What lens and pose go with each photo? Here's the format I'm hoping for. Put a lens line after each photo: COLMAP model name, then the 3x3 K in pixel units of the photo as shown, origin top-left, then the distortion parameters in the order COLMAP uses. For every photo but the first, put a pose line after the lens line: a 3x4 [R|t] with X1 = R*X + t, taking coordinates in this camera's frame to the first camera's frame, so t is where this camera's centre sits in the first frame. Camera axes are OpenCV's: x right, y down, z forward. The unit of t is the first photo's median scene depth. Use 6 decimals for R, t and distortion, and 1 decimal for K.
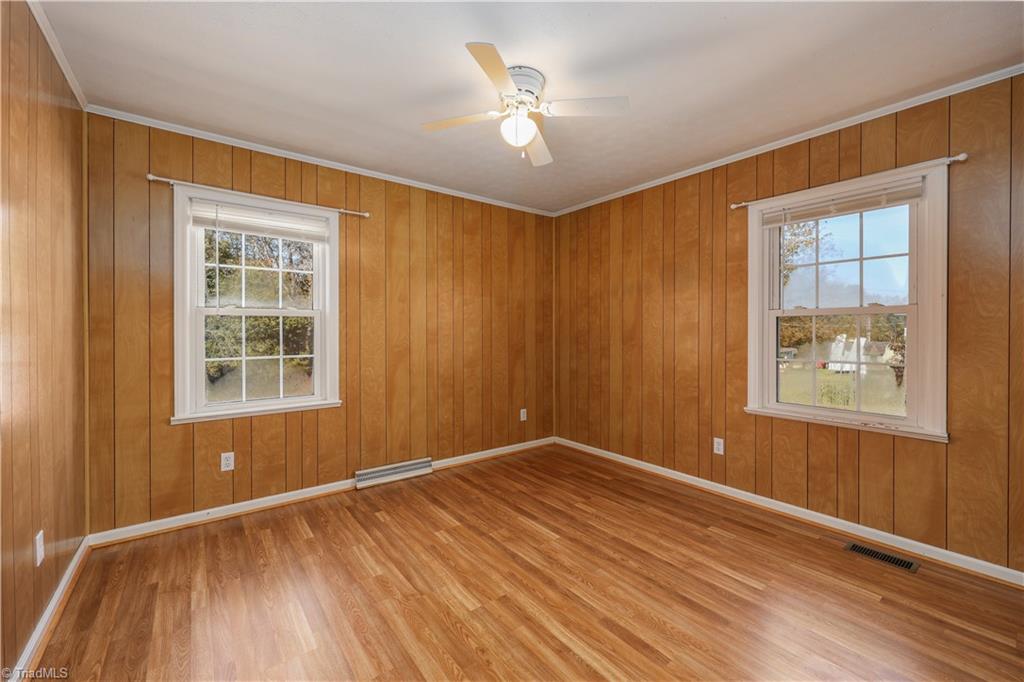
lens RADIAL K [[411.1, 0, 510.5], [0, 411.1, 334.0], [0, 0, 1]] dist [0.000056, 0.000028]
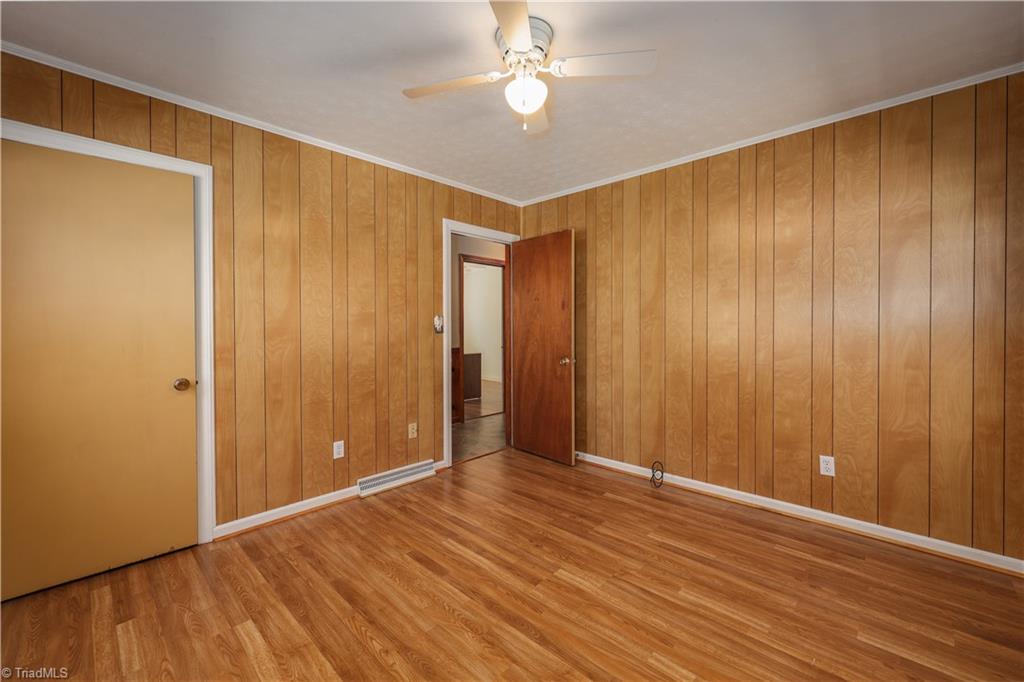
lens RADIAL K [[411.1, 0, 510.5], [0, 411.1, 334.0], [0, 0, 1]] dist [0.000056, 0.000028]
pose [[-0.988641, 0.009598, -0.149989, 0.189905], [0.005990, 0.999682, 0.024489, -0.002748], [0.150176, 0.023312, -0.988384, 1.944198]]
